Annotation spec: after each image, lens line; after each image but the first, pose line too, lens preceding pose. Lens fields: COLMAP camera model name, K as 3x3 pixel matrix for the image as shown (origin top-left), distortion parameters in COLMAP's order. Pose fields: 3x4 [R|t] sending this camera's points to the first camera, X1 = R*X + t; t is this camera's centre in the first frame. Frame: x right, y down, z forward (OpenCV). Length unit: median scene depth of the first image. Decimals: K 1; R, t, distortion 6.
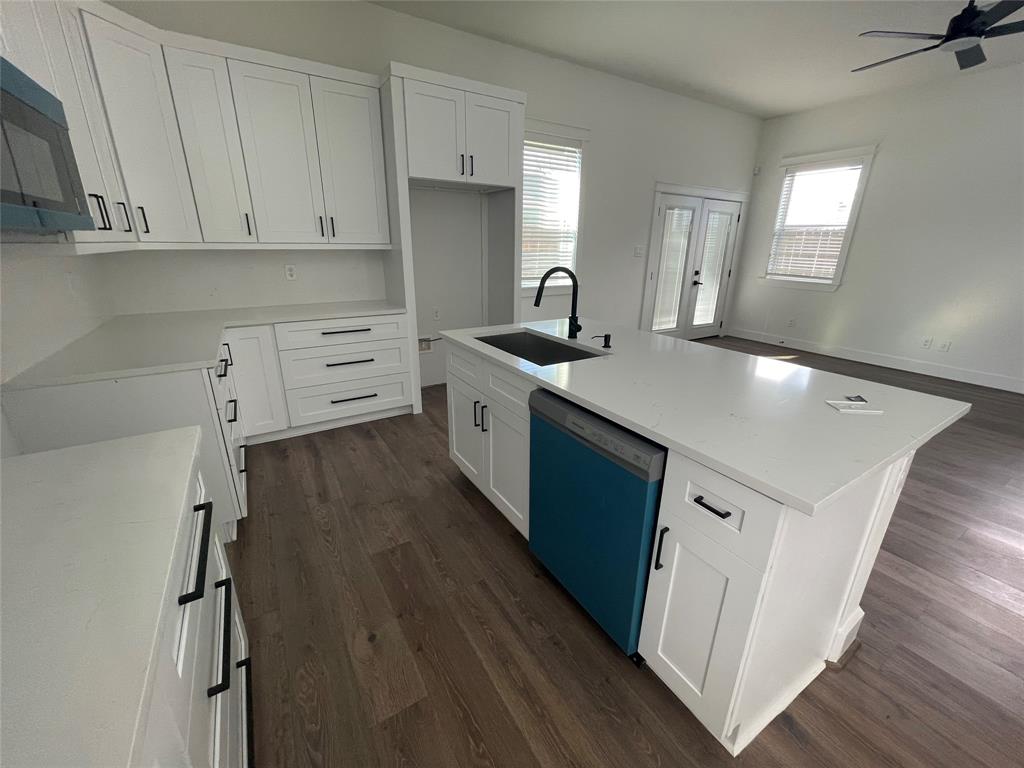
lens RADIAL K [[409.5, 0, 512.0], [0, 409.5, 384.0], [0, 0, 1]] dist [-0.001119, 0.000140]
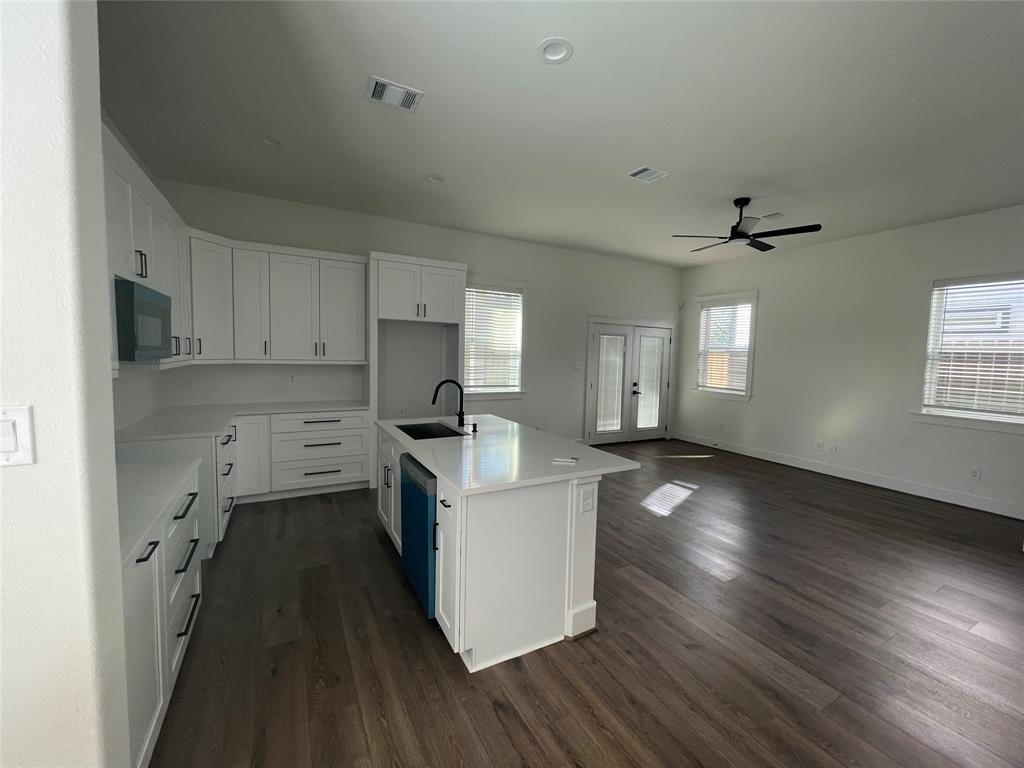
lens RADIAL K [[413.7, 0, 512.0], [0, 413.7, 384.0], [0, 0, 1]] dist [-0.002635, -0.000182]
pose [[0.998316, 0.016609, -0.055584, 0.292012], [-0.030172, 0.967007, -0.252957, 0.078099], [0.049549, 0.254209, 0.965879, -0.327115]]
